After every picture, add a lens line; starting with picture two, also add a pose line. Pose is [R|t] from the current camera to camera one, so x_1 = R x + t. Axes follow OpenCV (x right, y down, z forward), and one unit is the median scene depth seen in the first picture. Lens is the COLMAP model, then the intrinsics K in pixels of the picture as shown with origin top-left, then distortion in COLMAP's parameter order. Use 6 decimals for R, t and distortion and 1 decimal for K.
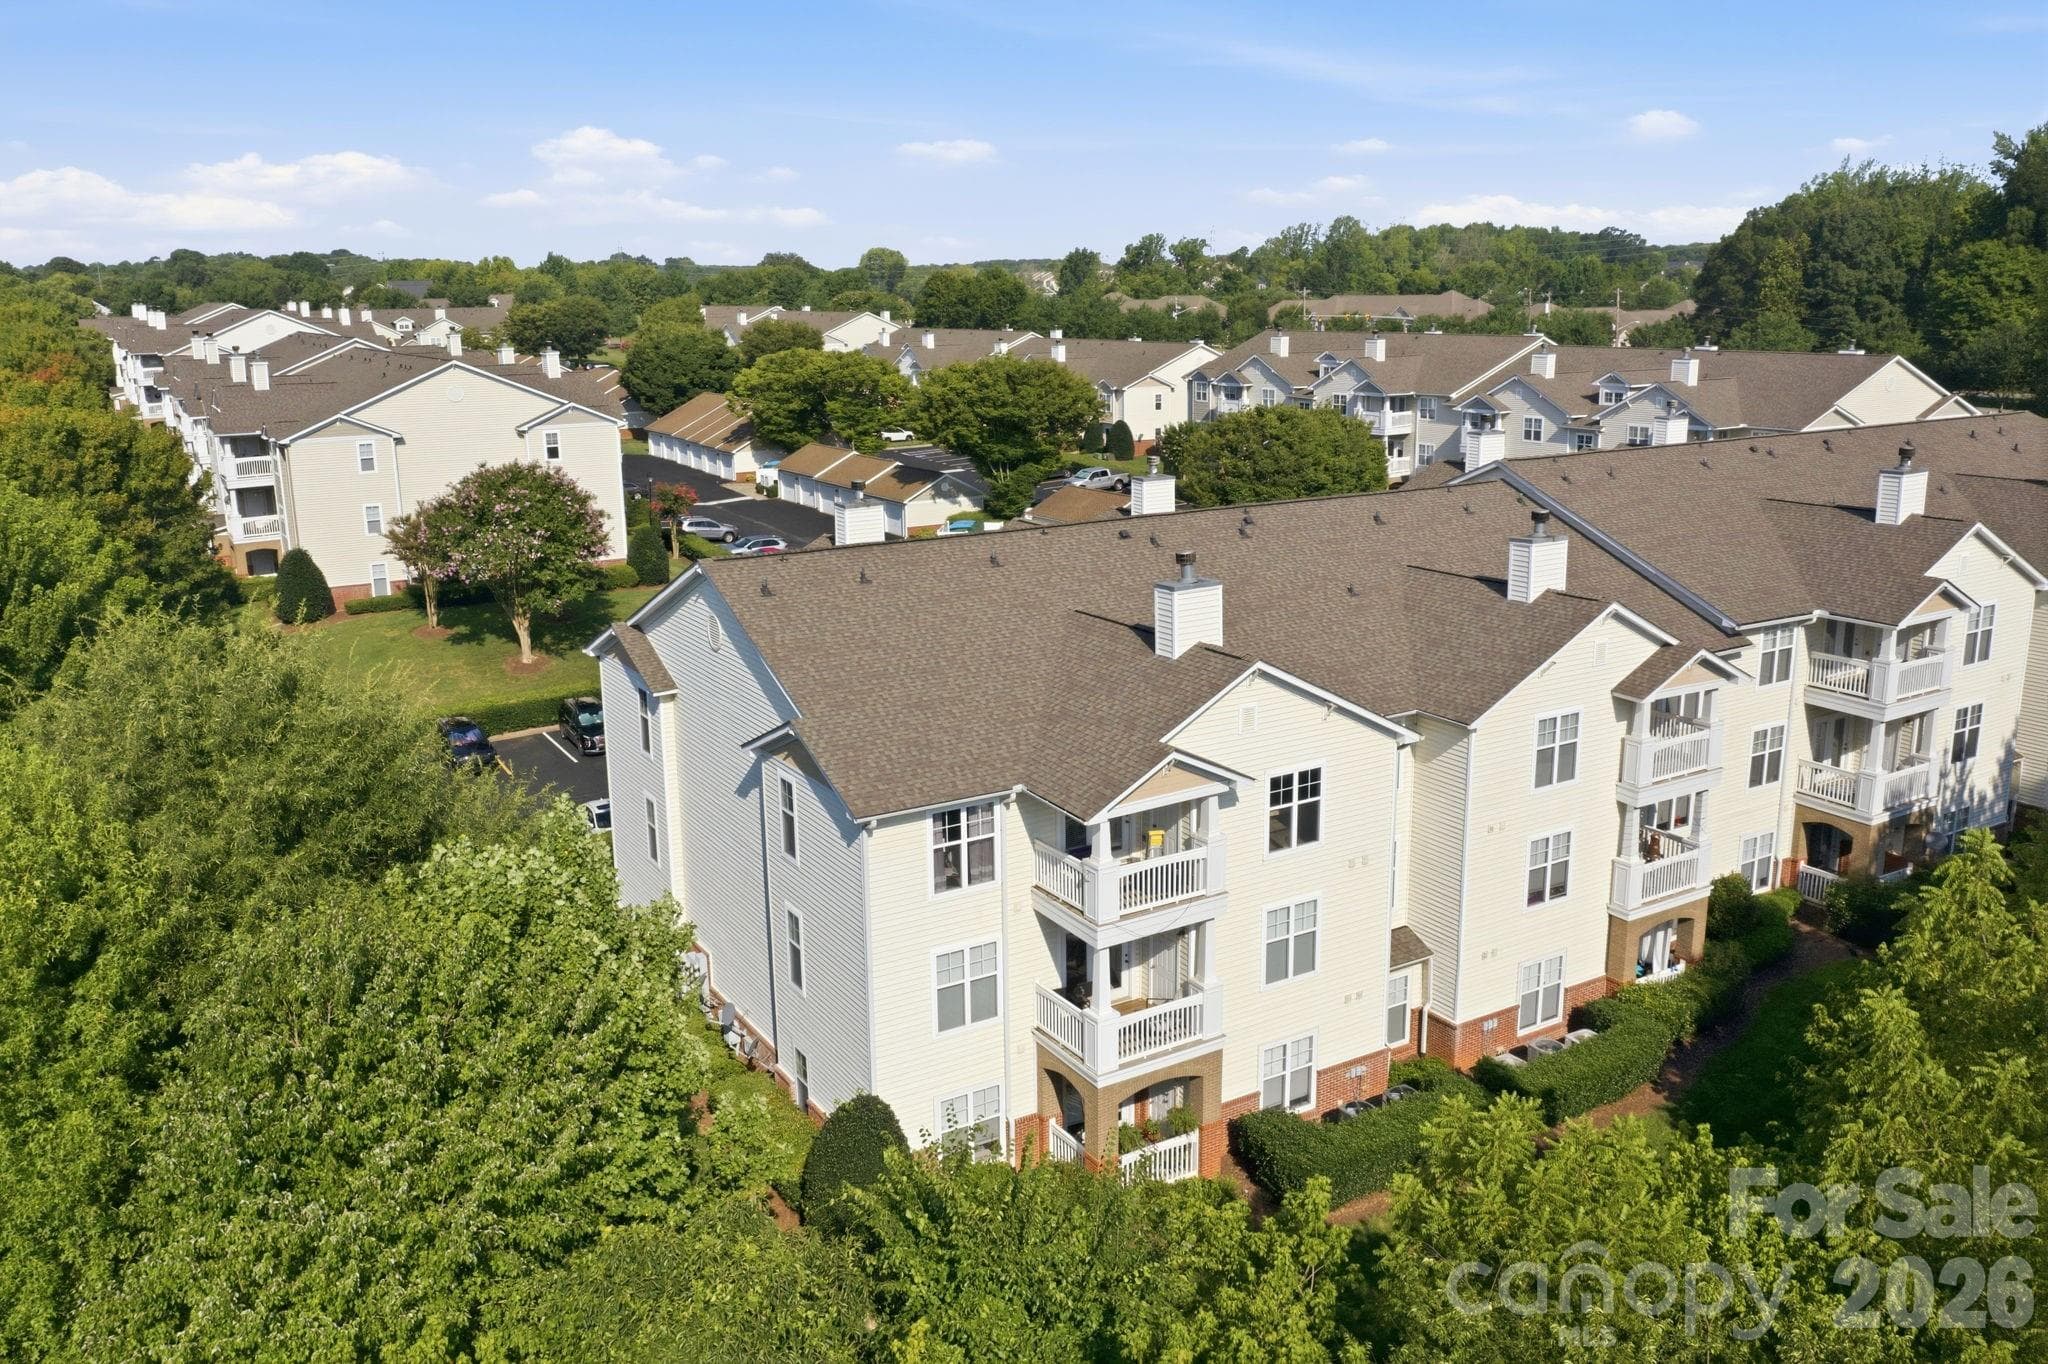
lens RADIAL K [[1622.3, 0, 1024.4], [0, 1622.3, 672.9], [0, 0, 1]] dist [-0.010622, -0.003368]
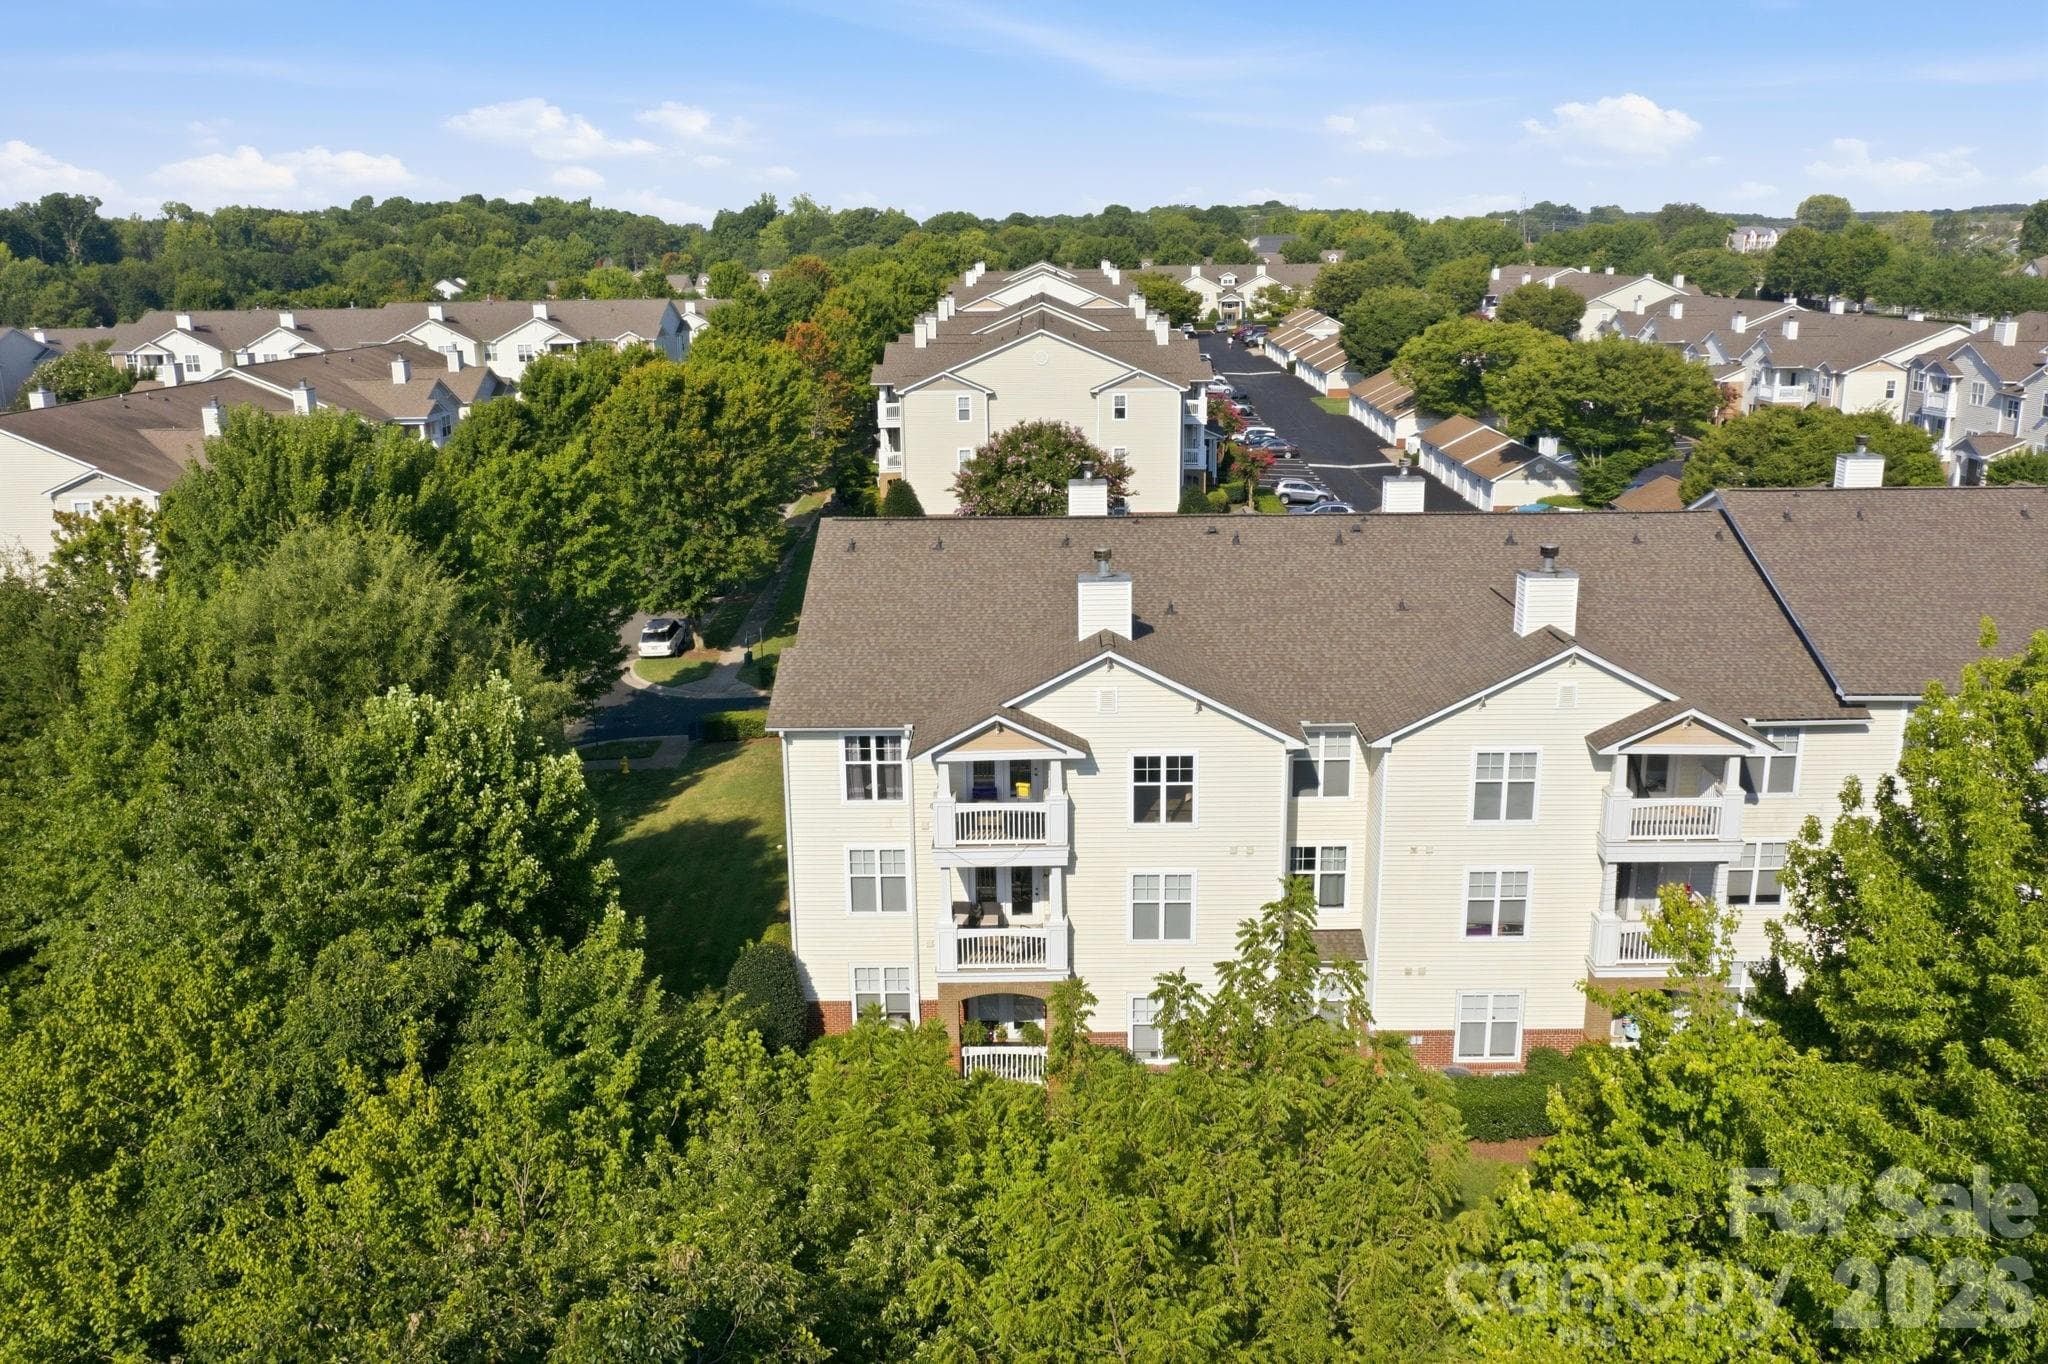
lens RADIAL K [[1622.3, 0, 1020.3], [0, 1622.3, 673.7], [0, 0, 1]] dist [-0.010622, -0.003368]
pose [[0.847770, 0.138387, -0.511991, 0.551747], [-0.122006, 0.990355, 0.065664, -0.047535], [0.516140, 0.006798, 0.856477, -0.004719]]
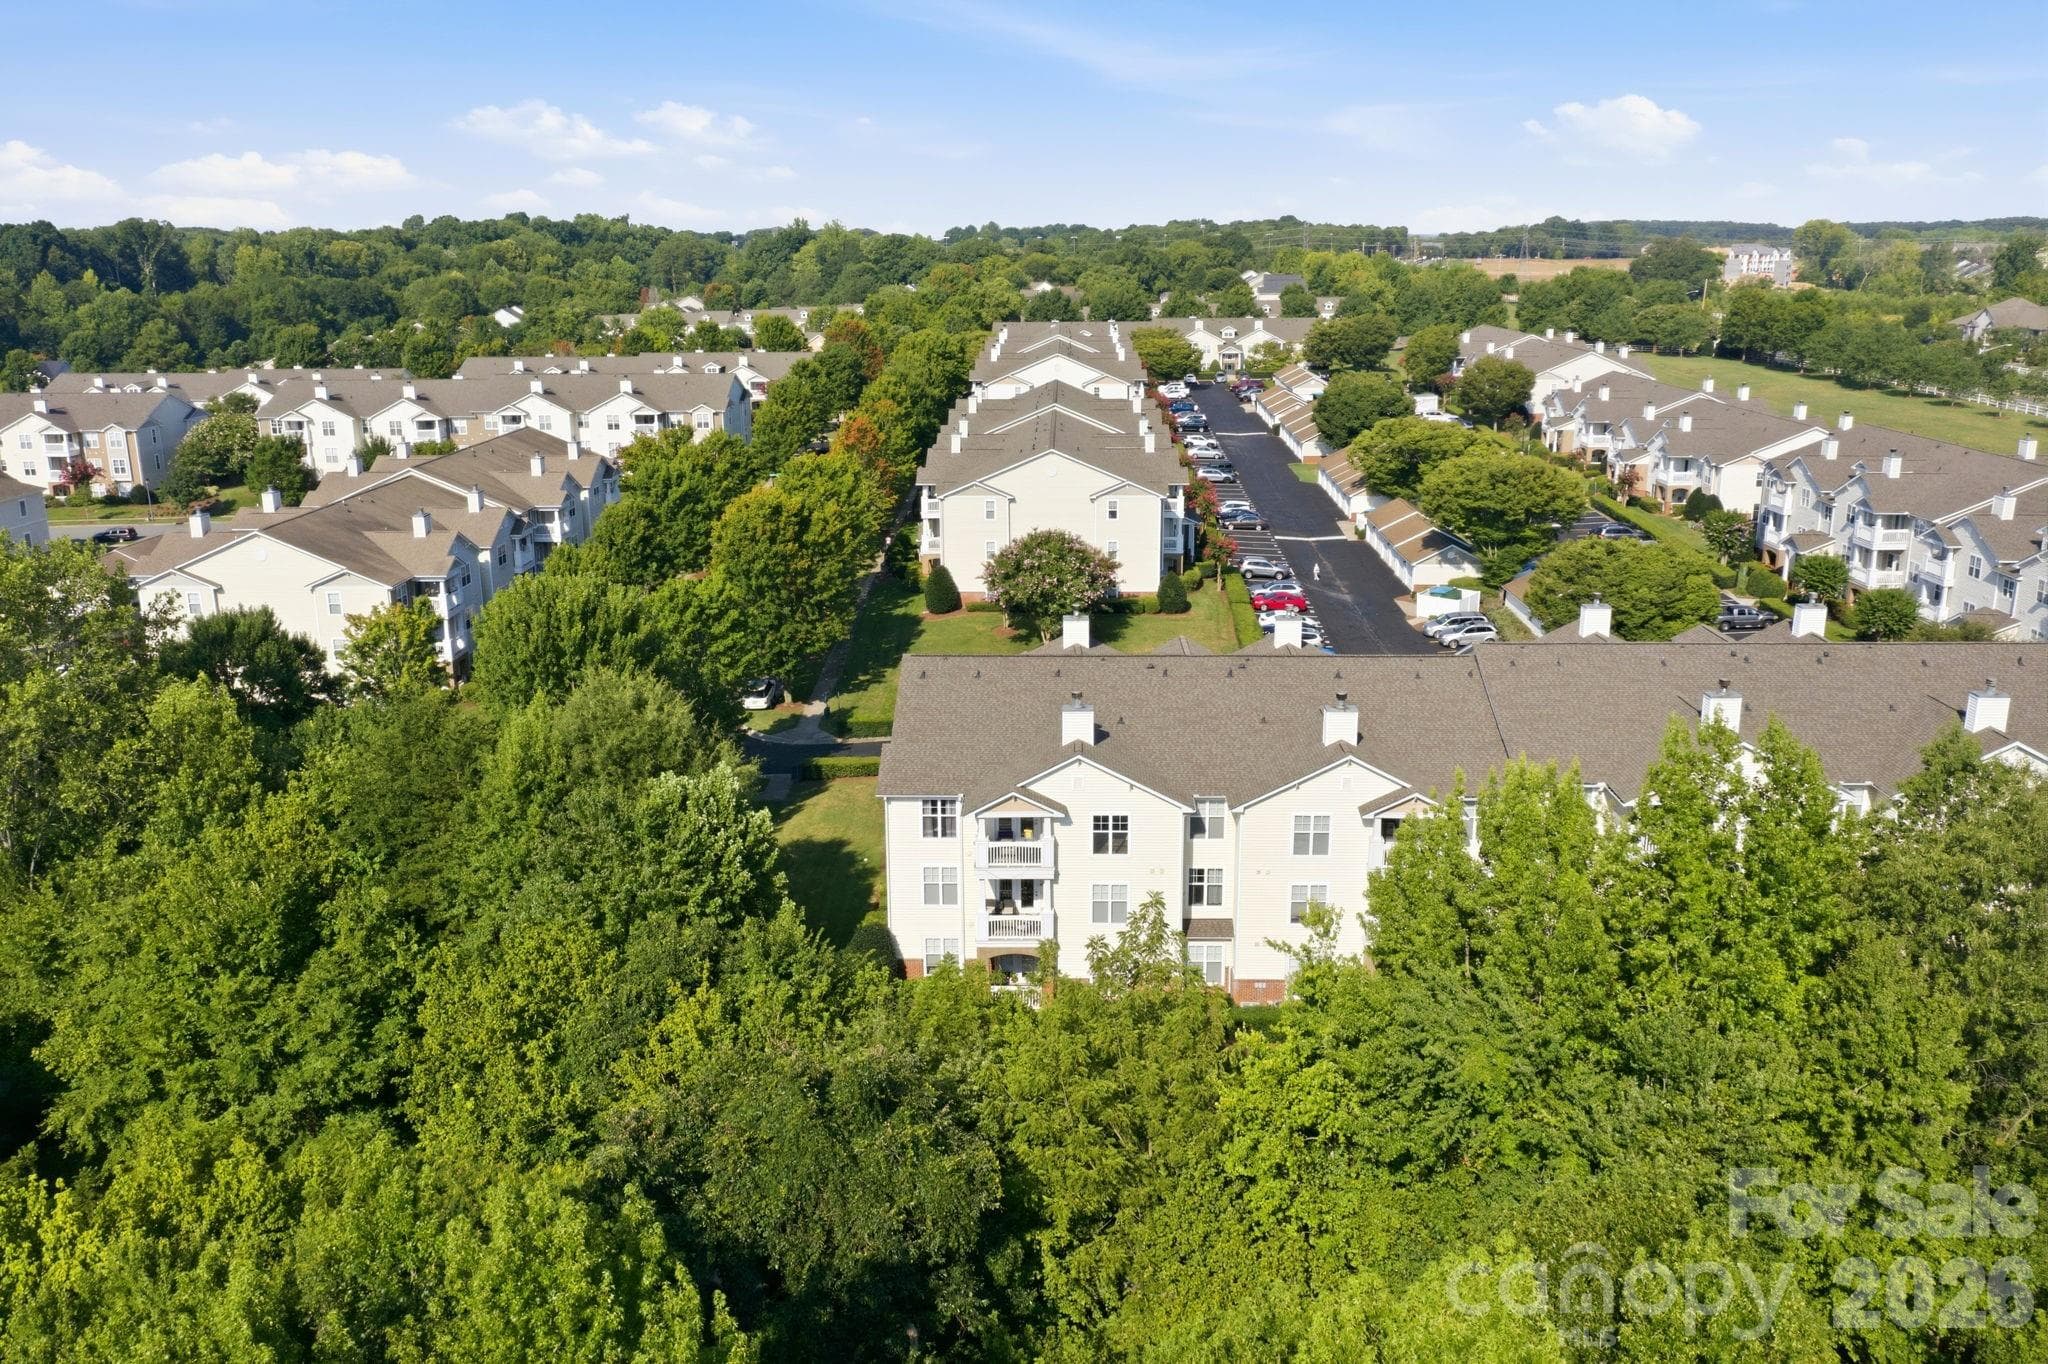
lens RADIAL K [[1622.3, 0, 1020.3], [0, 1622.3, 678.7], [0, 0, 1]] dist [-0.010622, -0.003368]
pose [[0.840570, 0.150043, -0.520509, 0.890392], [-0.130518, 0.988664, 0.074221, -0.191279], [0.525745, 0.005548, 0.850624, -0.574289]]
